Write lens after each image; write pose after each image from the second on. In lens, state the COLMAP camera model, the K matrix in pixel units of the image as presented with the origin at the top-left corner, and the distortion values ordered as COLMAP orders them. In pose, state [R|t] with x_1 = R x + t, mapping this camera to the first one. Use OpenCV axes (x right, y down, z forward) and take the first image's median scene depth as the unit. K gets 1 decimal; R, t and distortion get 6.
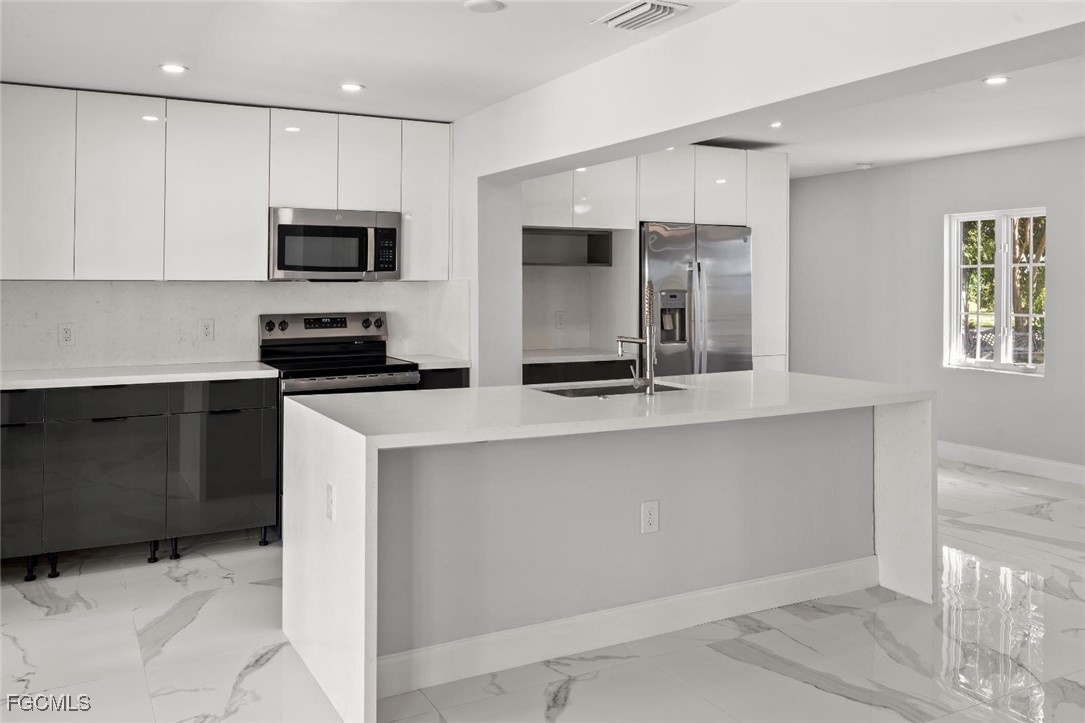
lens RADIAL K [[913.0, 0, 540.3], [0, 913.0, 289.3], [0, 0, 1]] dist [0.011670, 0.016901]
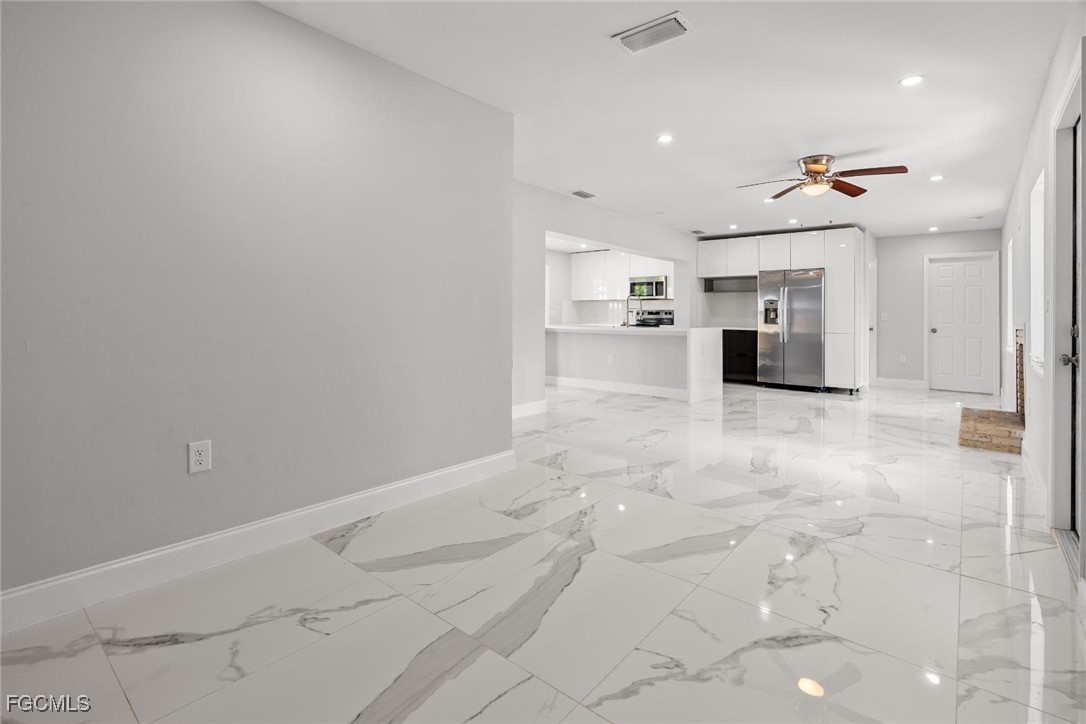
lens RADIAL K [[493.5, 0, 539.6], [0, 493.5, 315.9], [0, 0, 1]] dist [-0.008172, 0.001748]
pose [[0.376479, 0.000935, -0.926425, 1.217603], [-0.017044, 0.999837, -0.005917, 0.064914], [0.926268, 0.018018, 0.376433, 0.010691]]
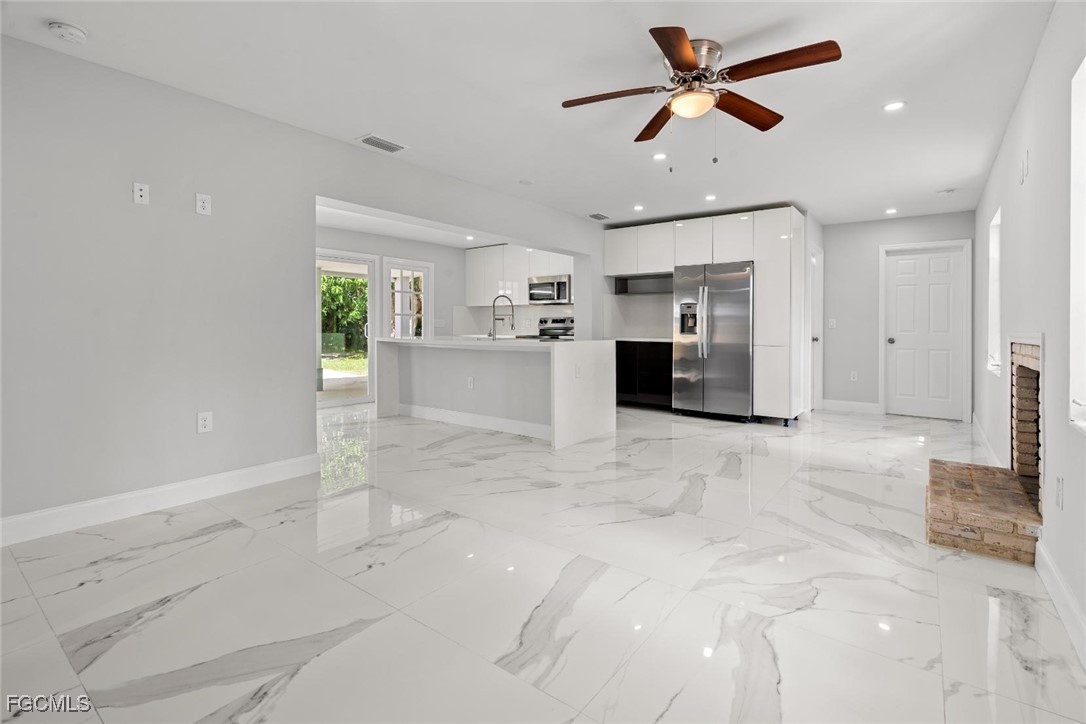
lens RADIAL K [[493.5, 0, 534.8], [0, 493.5, 332.5], [0, 0, 1]] dist [-0.008172, 0.001748]
pose [[0.418567, 0.012542, -0.908099, 1.014158], [-0.010273, 0.999906, 0.009075, 0.058244], [0.908128, 0.005530, 0.418657, 0.384189]]
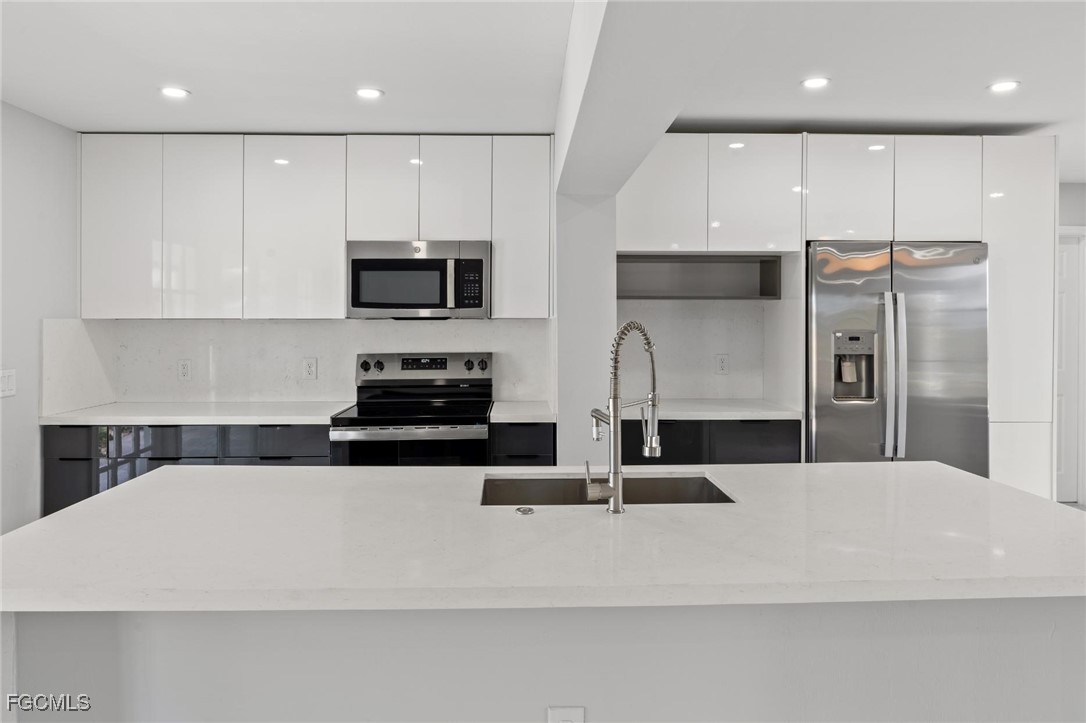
lens RADIAL K [[743.8, 0, 533.8], [0, 743.8, 317.2], [0, 0, 1]] dist [0.007274, -0.000113]
pose [[0.895022, -0.000904, -0.446021, 0.210044], [-0.001377, 0.999988, -0.004788, -0.007431], [0.446020, 0.004900, 0.895009, 0.386571]]
